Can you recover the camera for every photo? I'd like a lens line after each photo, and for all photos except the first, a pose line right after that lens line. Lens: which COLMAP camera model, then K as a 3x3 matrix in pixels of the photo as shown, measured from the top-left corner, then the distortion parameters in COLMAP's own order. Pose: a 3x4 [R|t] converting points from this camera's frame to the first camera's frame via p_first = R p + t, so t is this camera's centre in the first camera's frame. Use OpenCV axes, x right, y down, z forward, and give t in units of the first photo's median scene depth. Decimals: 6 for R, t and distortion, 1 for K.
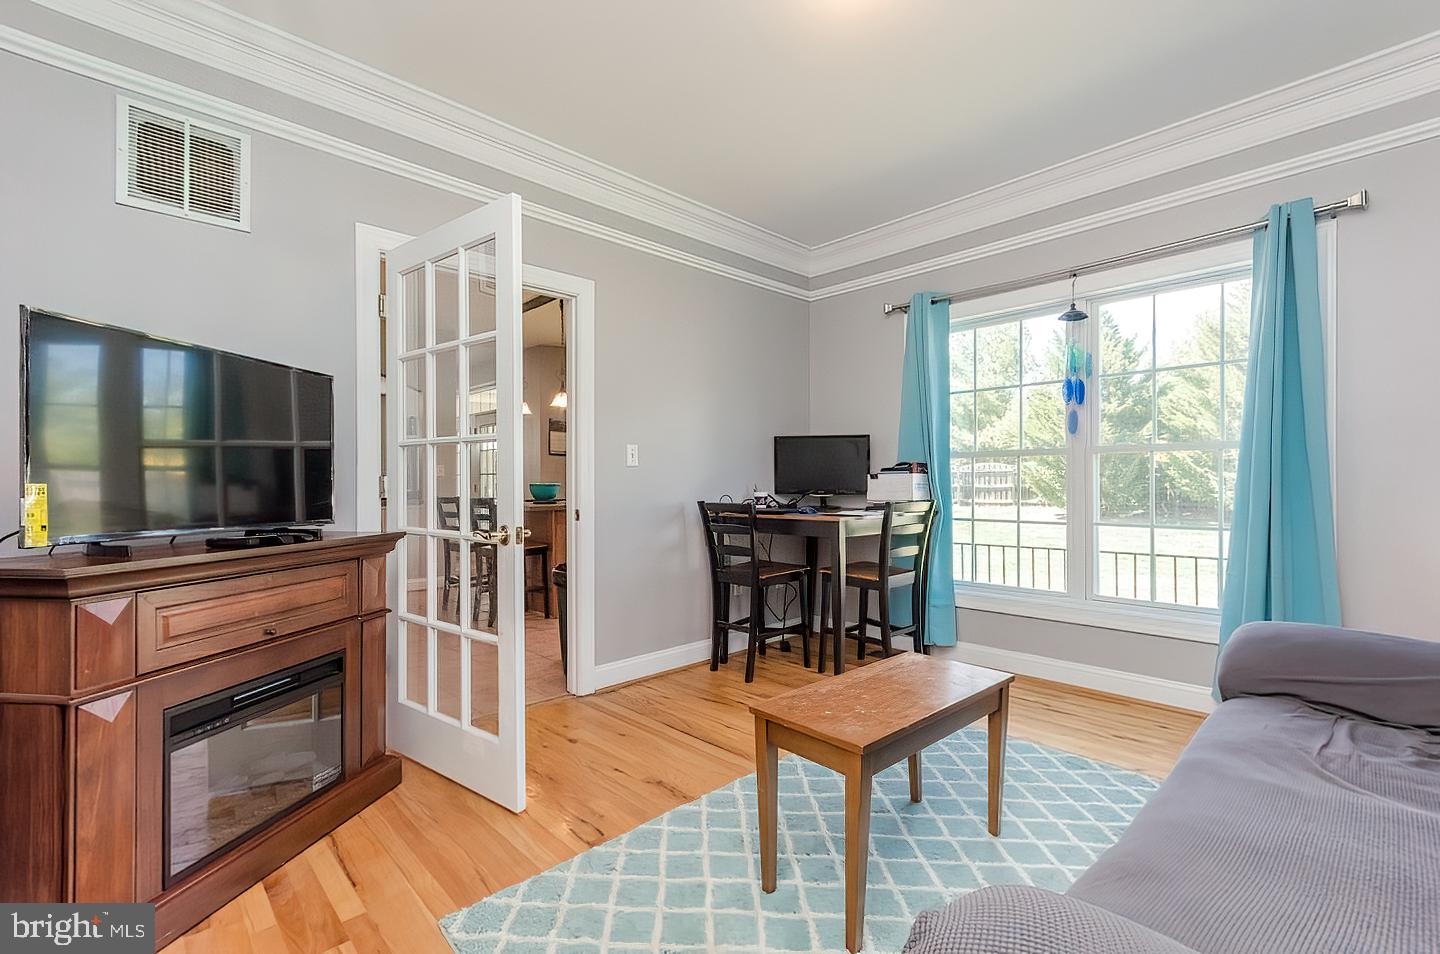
lens RADIAL K [[631.3, 0, 748.4], [0, 631.3, 486.3], [0, 0, 1]] dist [0.000176, -0.000119]
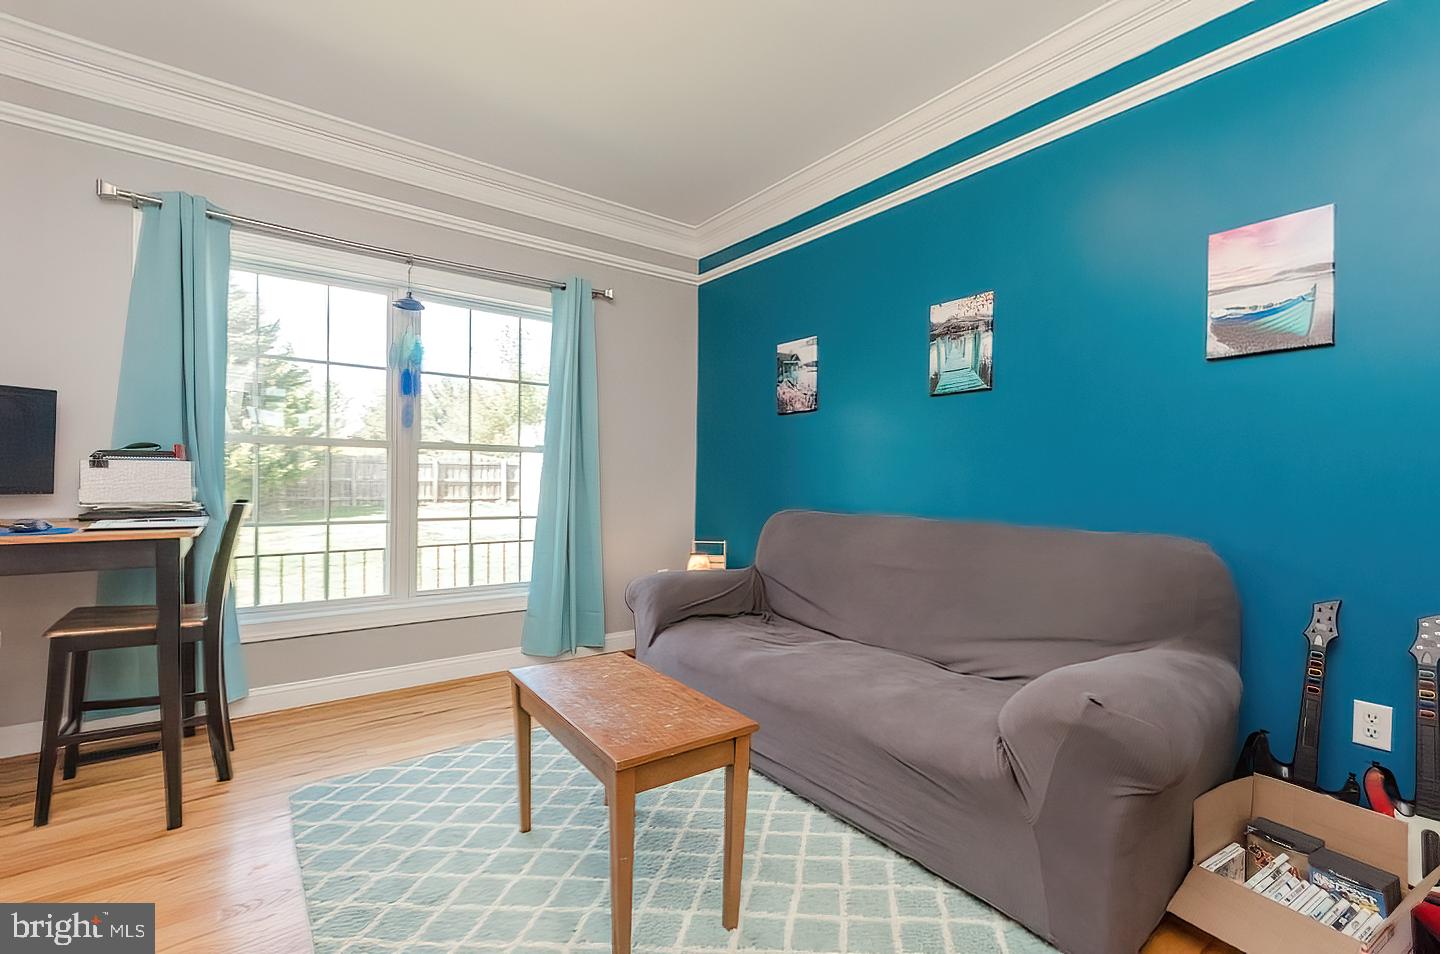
lens RADIAL K [[631.3, 0, 748.4], [0, 631.3, 486.3], [0, 0, 1]] dist [0.000176, -0.000119]
pose [[0.114778, -0.000257, 0.993391, -0.367519], [-0.007328, 0.999973, 0.001105, 0.002275], [-0.993364, -0.007406, 0.114773, 0.359903]]
